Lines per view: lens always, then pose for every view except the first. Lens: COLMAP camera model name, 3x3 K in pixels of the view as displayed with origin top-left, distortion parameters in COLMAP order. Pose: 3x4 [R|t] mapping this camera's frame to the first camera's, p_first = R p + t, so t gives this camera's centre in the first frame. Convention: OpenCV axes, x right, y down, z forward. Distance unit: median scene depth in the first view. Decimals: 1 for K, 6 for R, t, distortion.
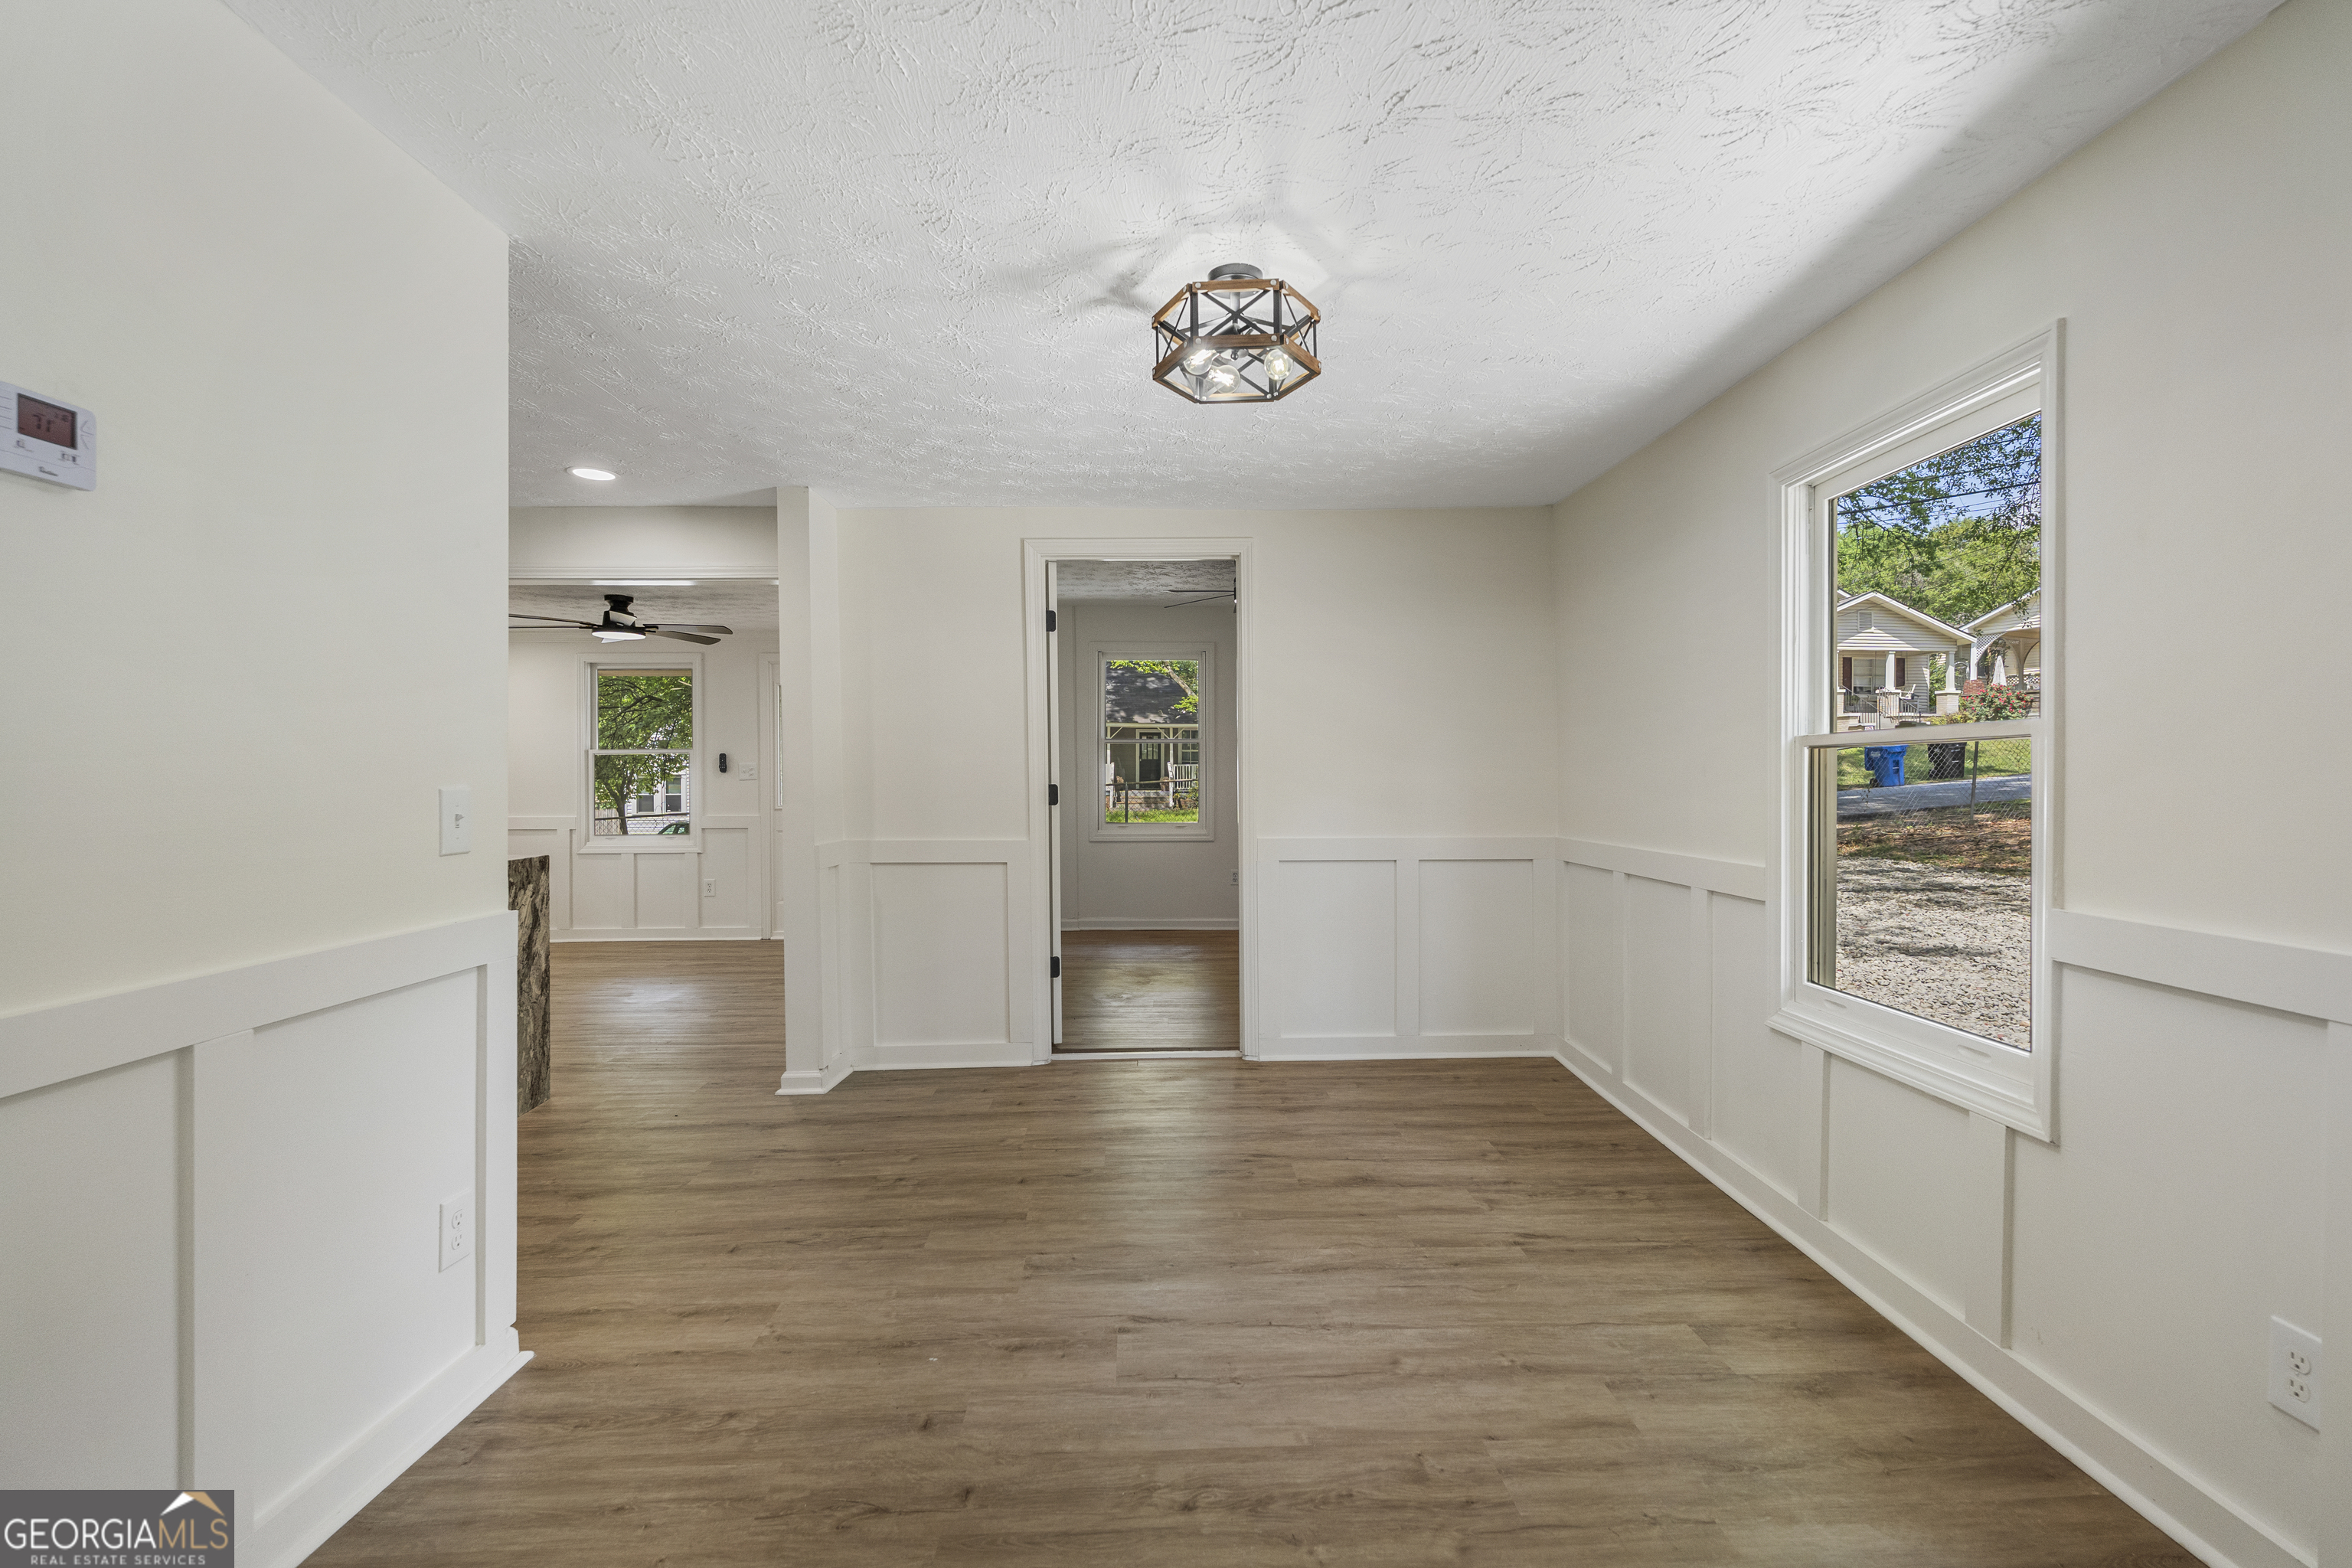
lens RADIAL K [[1023.7, 0, 1171.9], [0, 1023.7, 780.6], [0, 0, 1]] dist [0.003909, 0.000697]
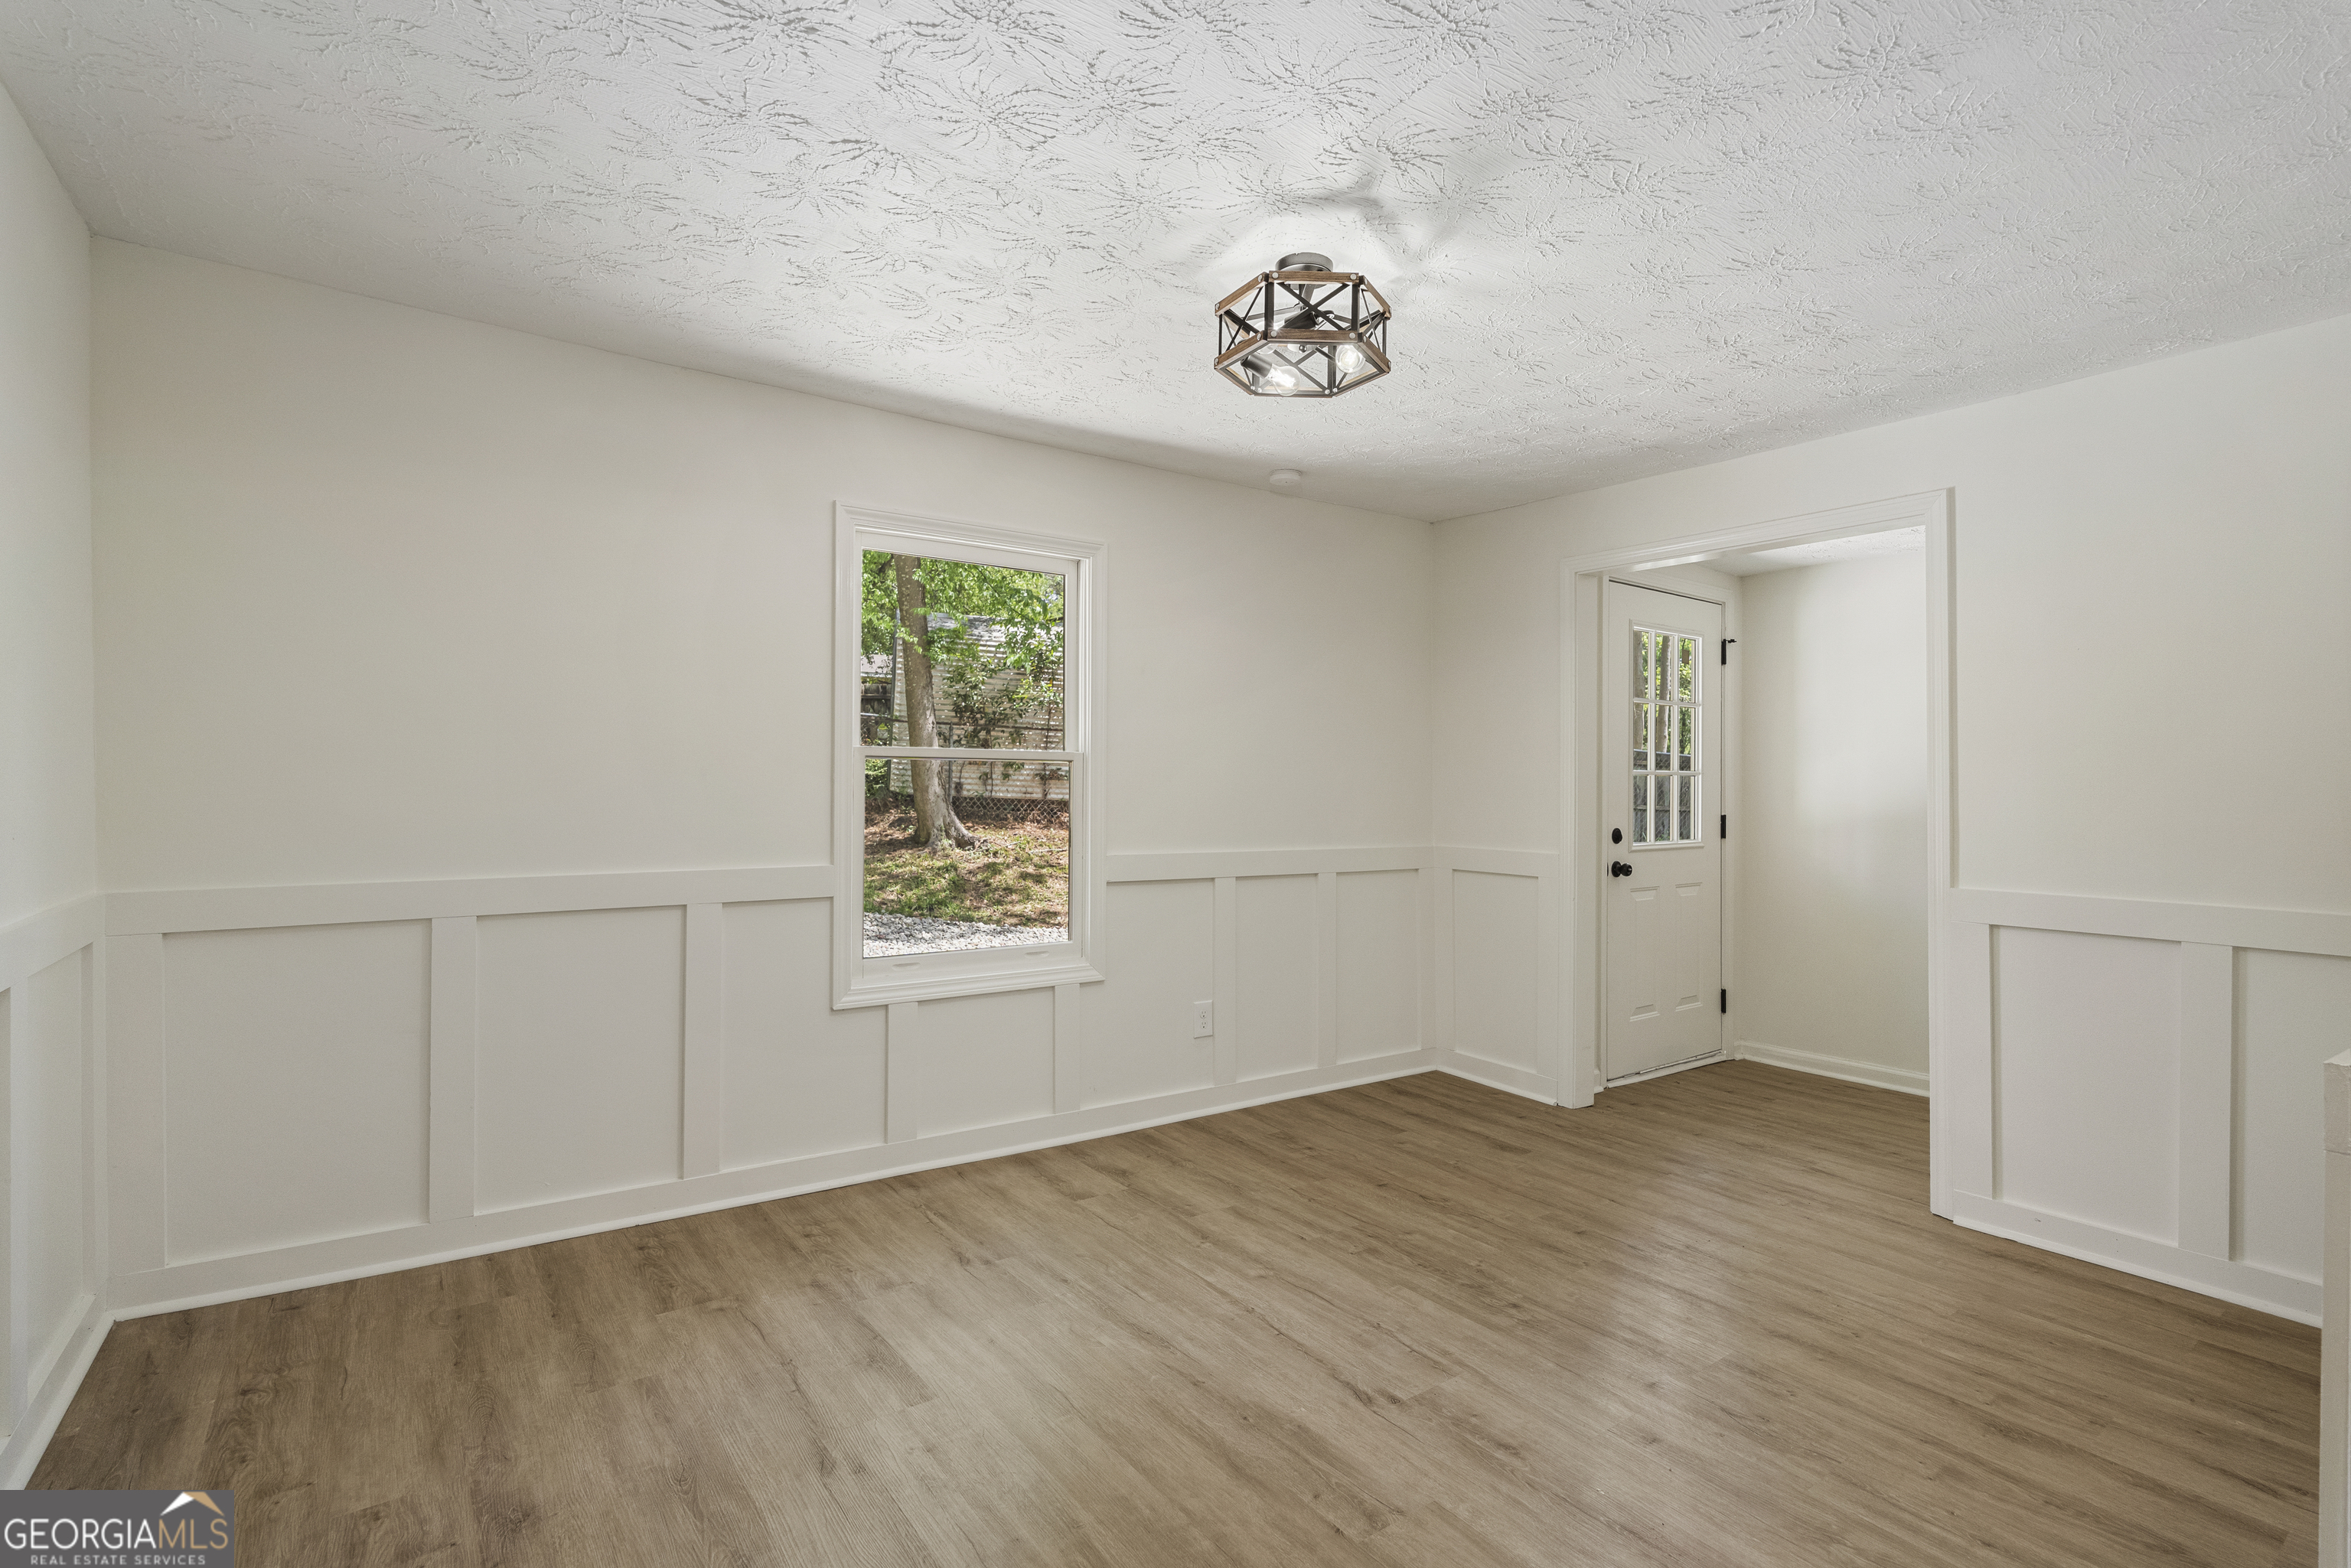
lens RADIAL K [[1128.2, 0, 1170.9], [0, 1128.2, 773.8], [0, 0, 1]] dist [-0.001332, -0.000332]
pose [[-0.571447, 0.003180, 0.820633, -0.696920], [-0.007032, 0.999937, -0.008772, -0.001284], [-0.820609, -0.010783, -0.571389, 1.613325]]
